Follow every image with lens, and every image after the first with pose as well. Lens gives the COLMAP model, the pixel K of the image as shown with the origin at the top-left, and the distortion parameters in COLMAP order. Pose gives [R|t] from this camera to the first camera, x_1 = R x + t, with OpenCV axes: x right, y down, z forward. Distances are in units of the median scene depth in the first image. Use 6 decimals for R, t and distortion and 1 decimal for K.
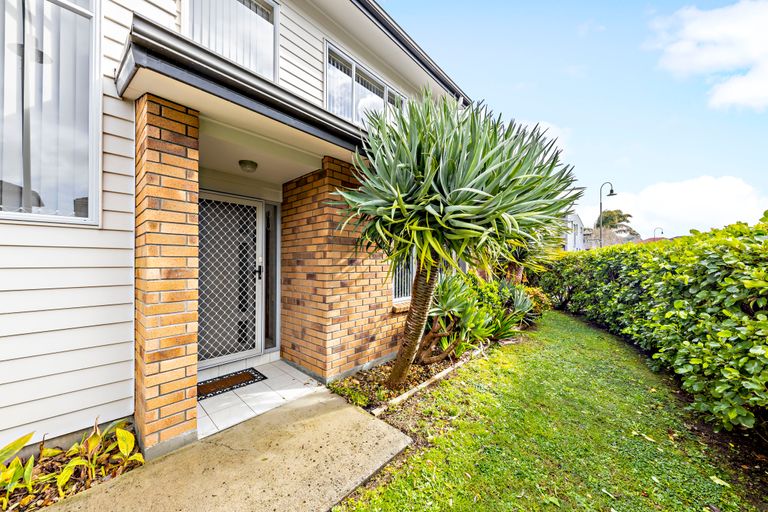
lens RADIAL K [[271.1, 0, 384.0], [0, 271.1, 256.0], [0, 0, 1]] dist [0.000203, 0.000009]
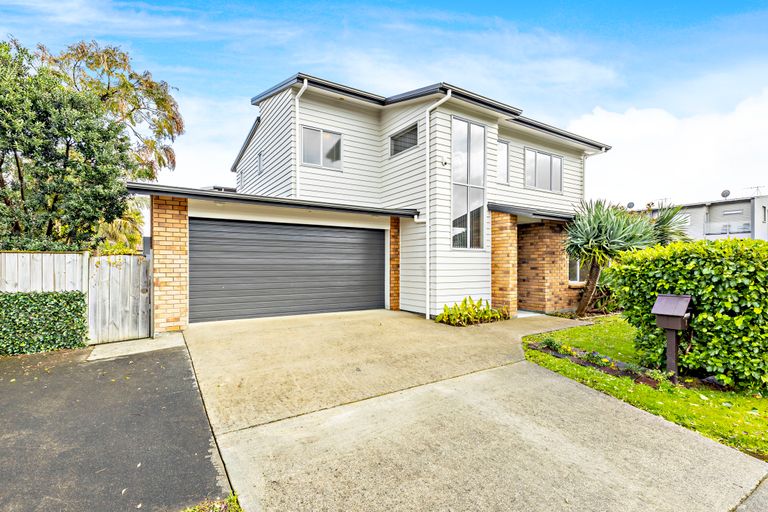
lens RADIAL K [[323.3, 0, 384.0], [0, 323.3, 256.0], [0, 0, 1]] dist [-0.000058, -0.000014]
pose [[0.959552, -0.010755, -0.281326, -0.725094], [0.009105, 0.999933, -0.007171, -0.021350], [0.281384, 0.004320, 0.959585, -1.987578]]
